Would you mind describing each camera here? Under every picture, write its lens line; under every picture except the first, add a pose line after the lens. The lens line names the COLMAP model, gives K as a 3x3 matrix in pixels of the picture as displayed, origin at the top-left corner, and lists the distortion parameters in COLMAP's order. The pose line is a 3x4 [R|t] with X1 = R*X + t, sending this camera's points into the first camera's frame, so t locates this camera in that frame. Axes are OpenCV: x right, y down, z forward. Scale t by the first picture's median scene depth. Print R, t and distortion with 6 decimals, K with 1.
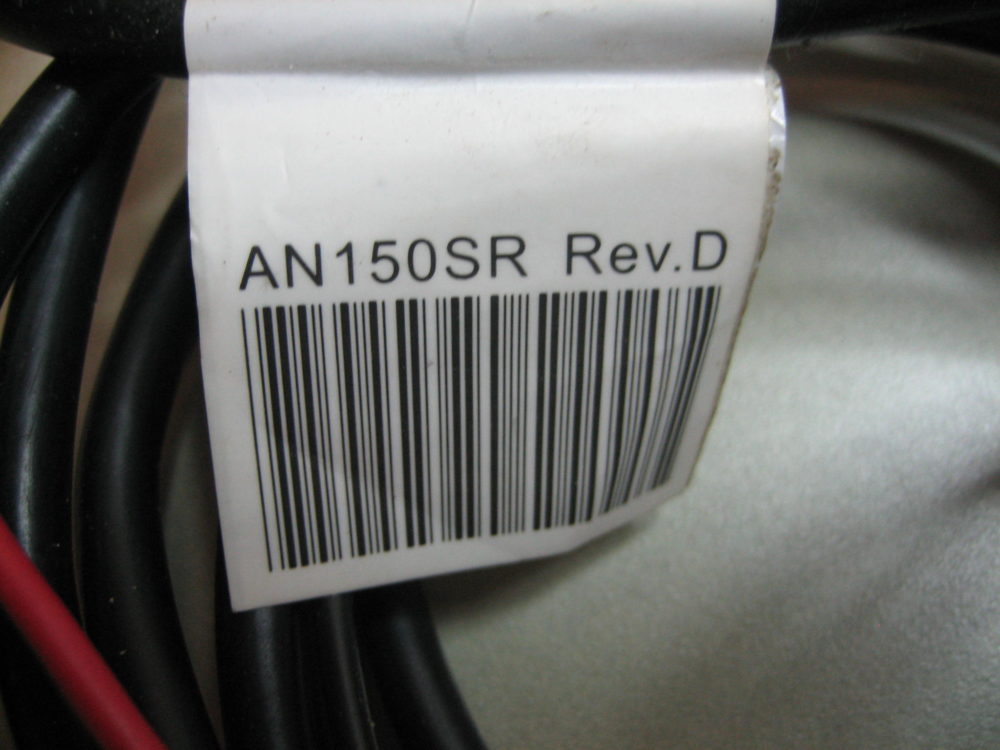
lens RADIAL K [[1015.5, 0, 500.6], [0, 1015.5, 374.9], [0, 0, 1]] dist [-0.018746, 0.000000]
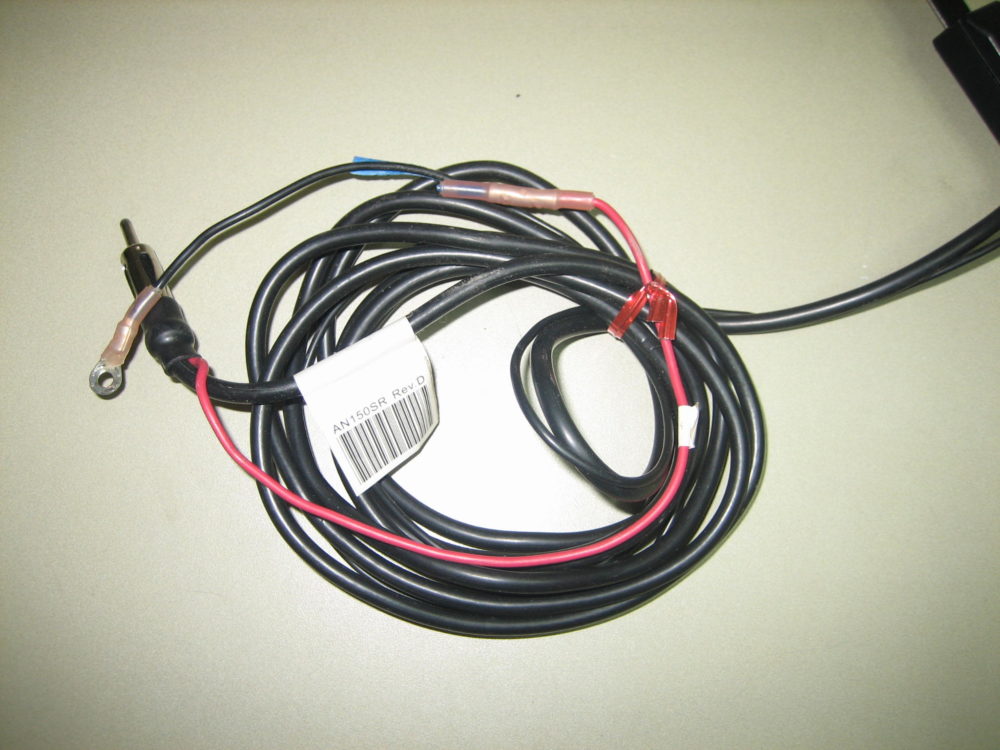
lens RADIAL K [[1027.1, 0, 499.9], [0, 1027.1, 376.1], [0, 0, 1]] dist [0.018647, 0.000000]
pose [[0.883965, -0.432340, 0.178010, -0.298781], [0.392215, 0.892927, 0.221019, -1.033431], [-0.254505, -0.125556, 0.958886, -3.576580]]
